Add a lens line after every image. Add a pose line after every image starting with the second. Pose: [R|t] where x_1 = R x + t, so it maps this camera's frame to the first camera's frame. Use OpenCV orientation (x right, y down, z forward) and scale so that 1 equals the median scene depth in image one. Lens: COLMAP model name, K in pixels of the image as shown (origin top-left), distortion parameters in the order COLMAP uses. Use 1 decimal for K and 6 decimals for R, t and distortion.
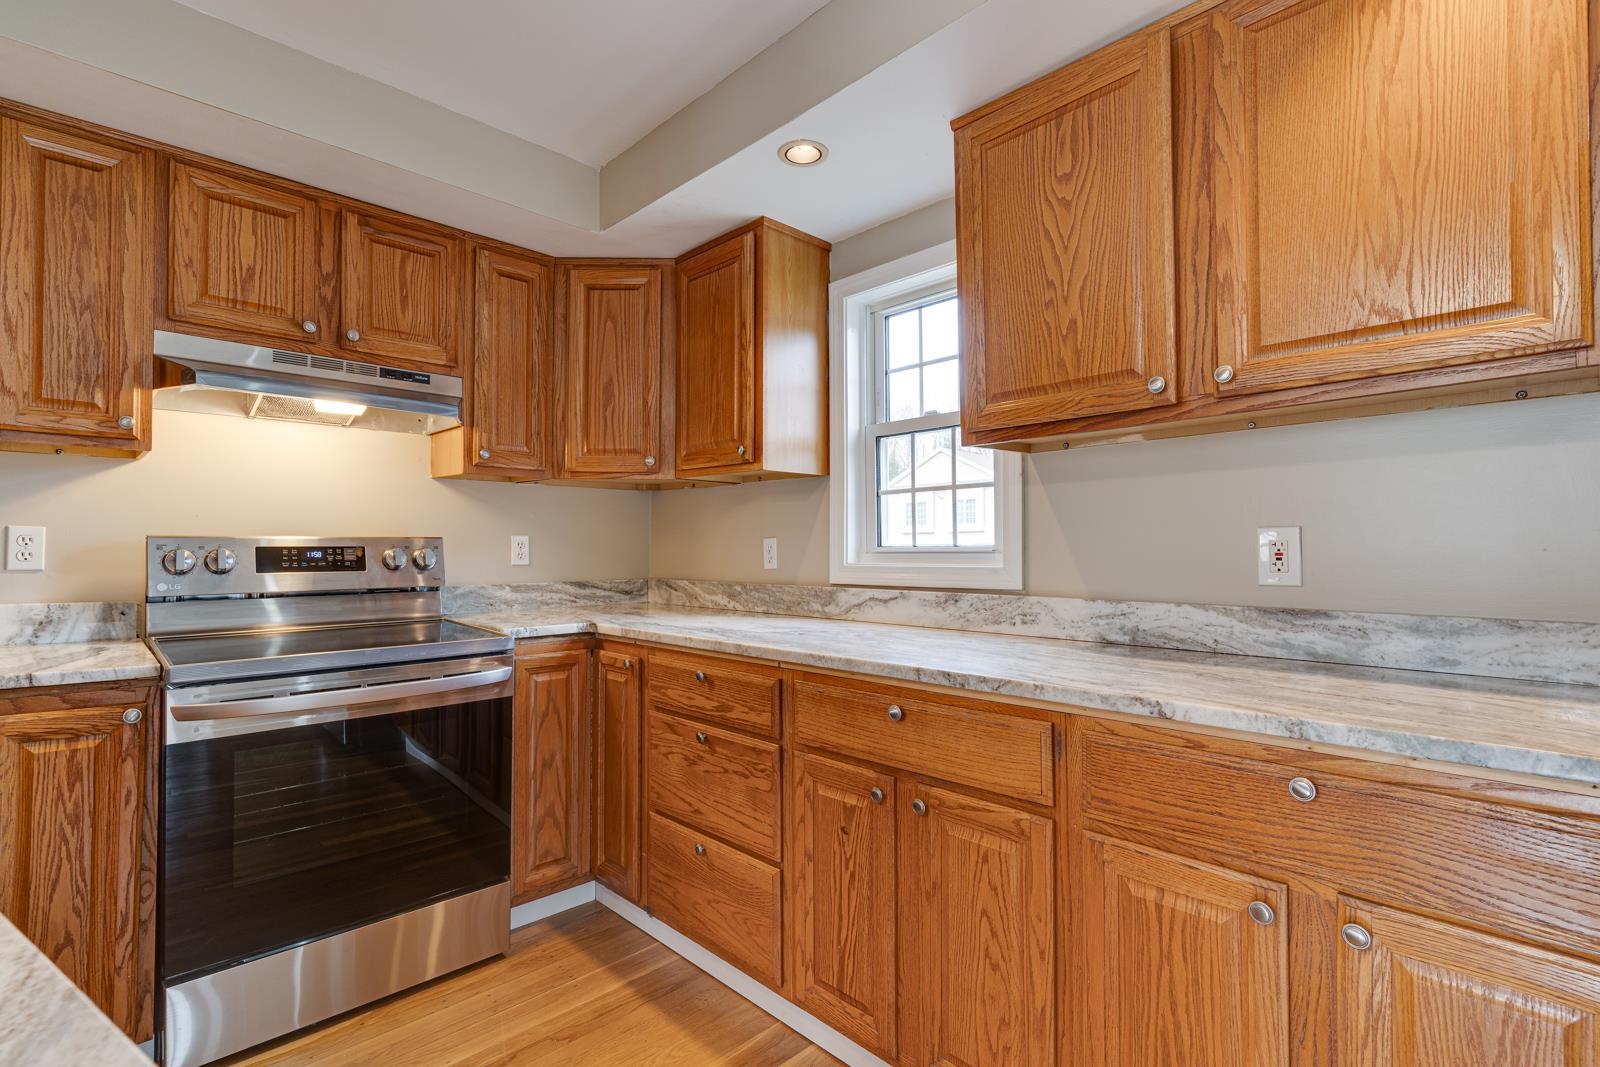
lens RADIAL K [[761.3, 0, 797.2], [0, 761.3, 539.8], [0, 0, 1]] dist [0.000431, -0.000384]
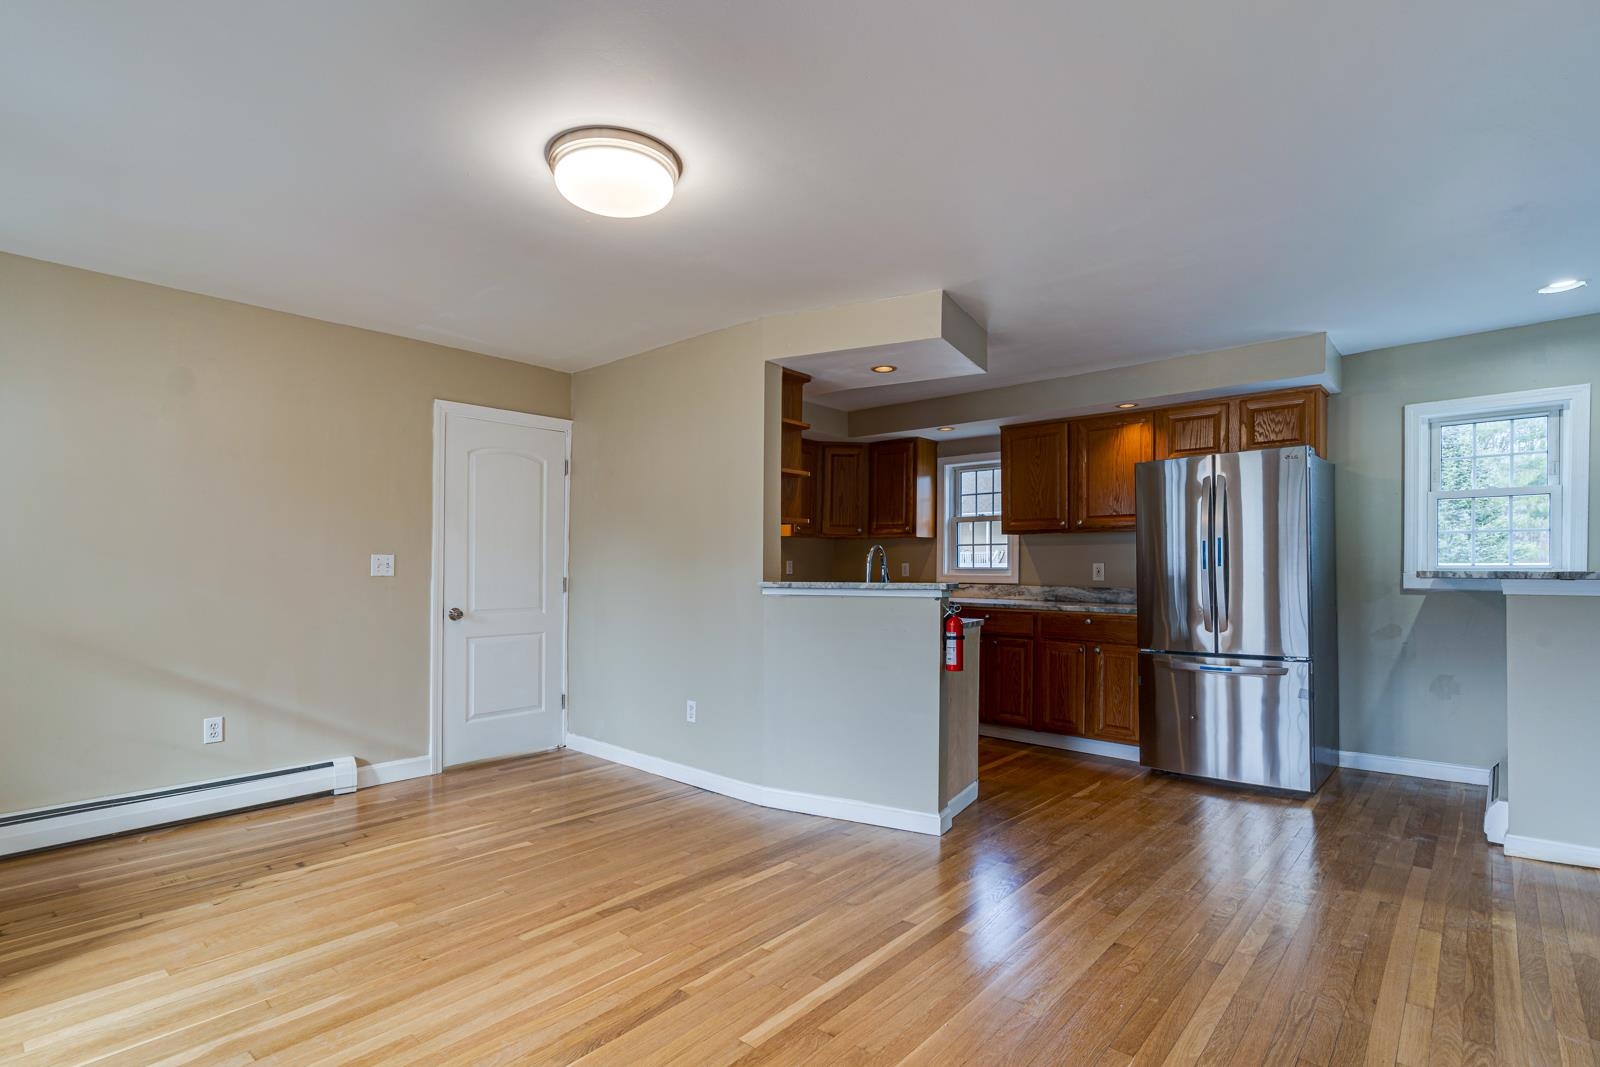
lens RADIAL K [[777.5, 0, 796.3], [0, 777.5, 574.0], [0, 0, 1]] dist [-0.001254, -0.000917]
pose [[0.997133, 0.005842, 0.075444, -0.702328], [-0.007775, 0.999648, 0.025357, -0.034286], [-0.075269, -0.025871, 0.996828, -1.708677]]
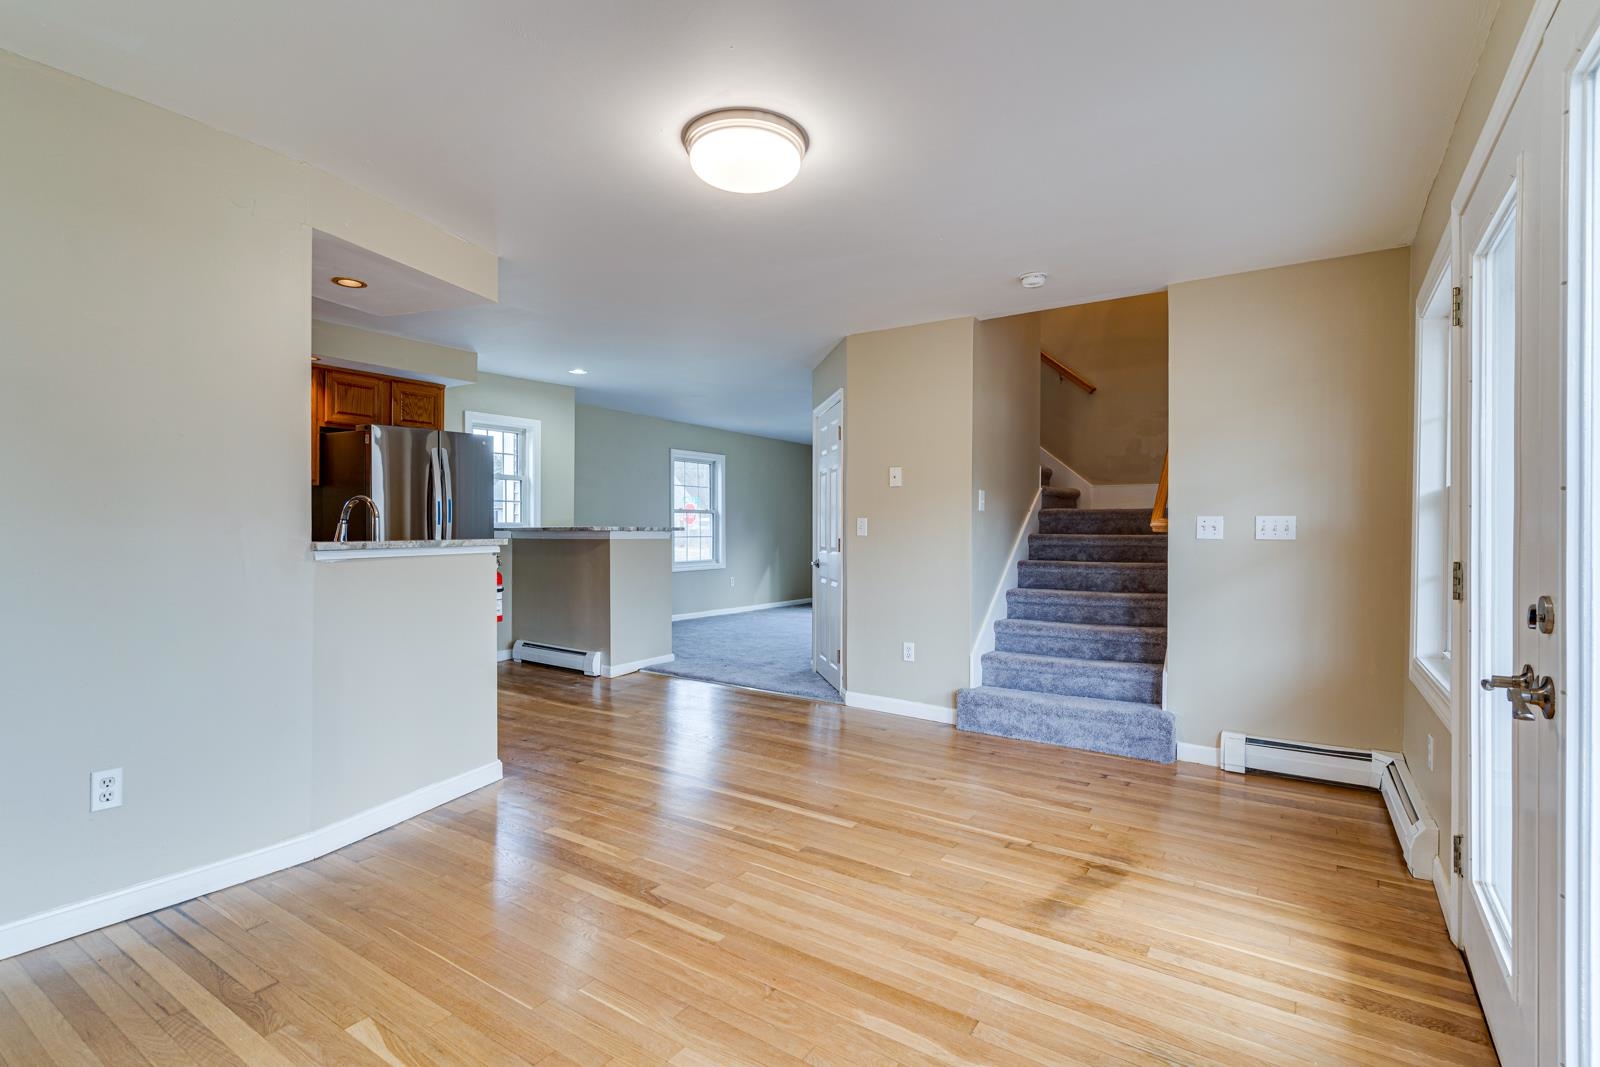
lens RADIAL K [[761.3, 0, 797.2], [0, 761.3, 539.8], [0, 0, 1]] dist [0.000431, -0.000384]
pose [[-0.210121, -0.011523, 0.977607, -2.003892], [-0.024603, 0.999676, 0.006495, -0.002016], [-0.977366, -0.022687, -0.210337, -0.438294]]
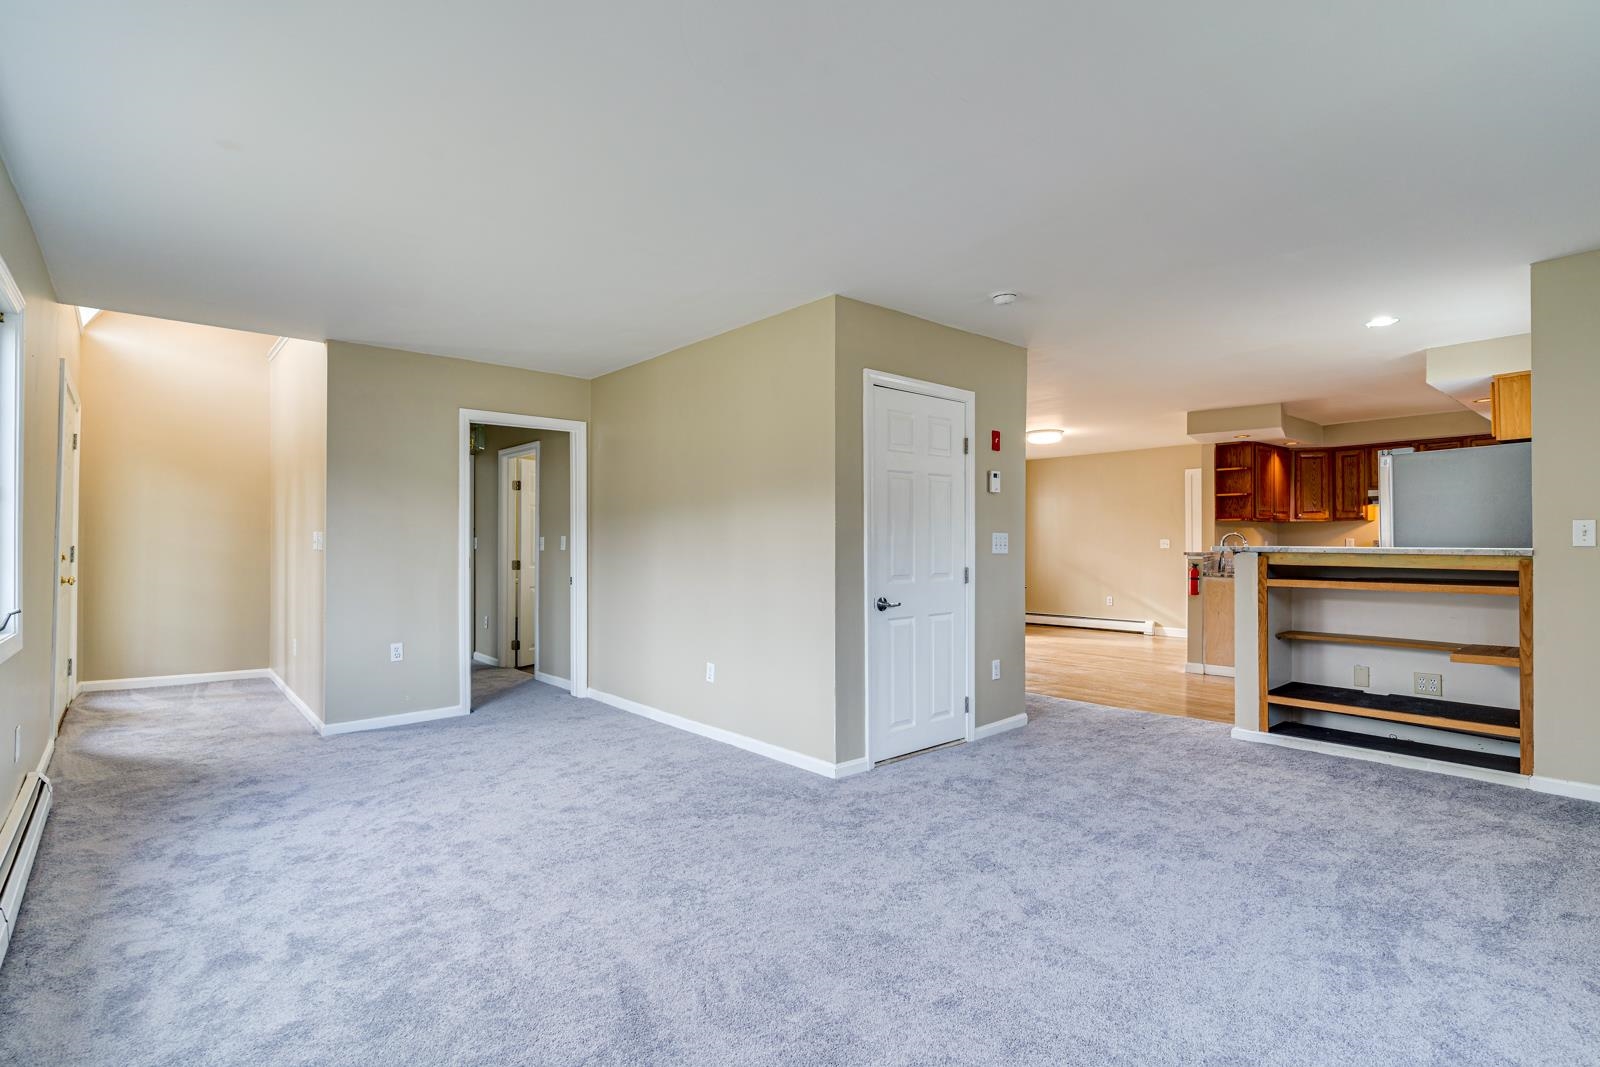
lens RADIAL K [[761.3, 0, 797.2], [0, 761.3, 539.8], [0, 0, 1]] dist [0.000431, -0.000384]
pose [[-0.053105, -0.000461, -0.998589, 3.011580], [0.017527, 0.999845, -0.001394, -0.054321], [0.998435, -0.017577, -0.053089, -1.632939]]
